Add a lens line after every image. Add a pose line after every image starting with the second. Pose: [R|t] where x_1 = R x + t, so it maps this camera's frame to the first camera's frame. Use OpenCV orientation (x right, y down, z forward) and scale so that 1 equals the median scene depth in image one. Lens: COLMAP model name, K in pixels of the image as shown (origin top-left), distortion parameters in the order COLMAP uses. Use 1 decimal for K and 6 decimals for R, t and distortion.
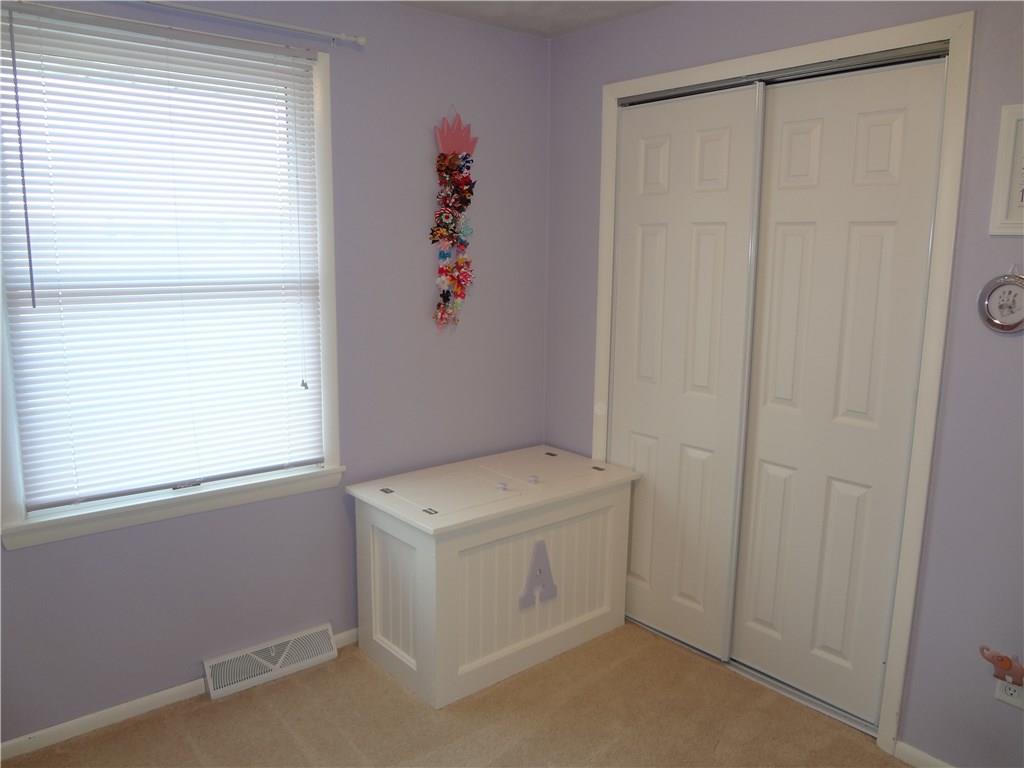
lens RADIAL K [[759.1, 0, 512.0], [0, 759.1, 384.0], [0, 0, 1]] dist [-0.064273, 0.020568]
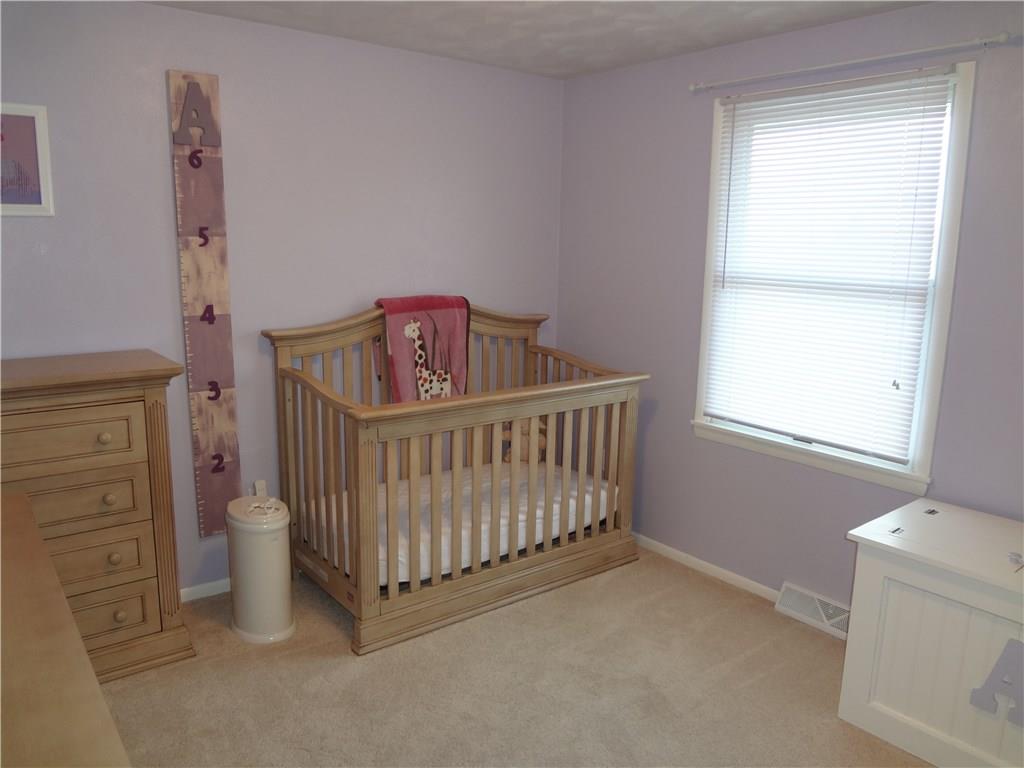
lens RADIAL K [[759.1, 0, 512.0], [0, 759.1, 384.0], [0, 0, 1]] dist [-0.064273, 0.020568]
pose [[-0.028108, 0.169551, -0.985121, 0.781507], [-0.192233, 0.966198, 0.171779, -0.077548], [0.980947, 0.194201, 0.005436, 0.467216]]
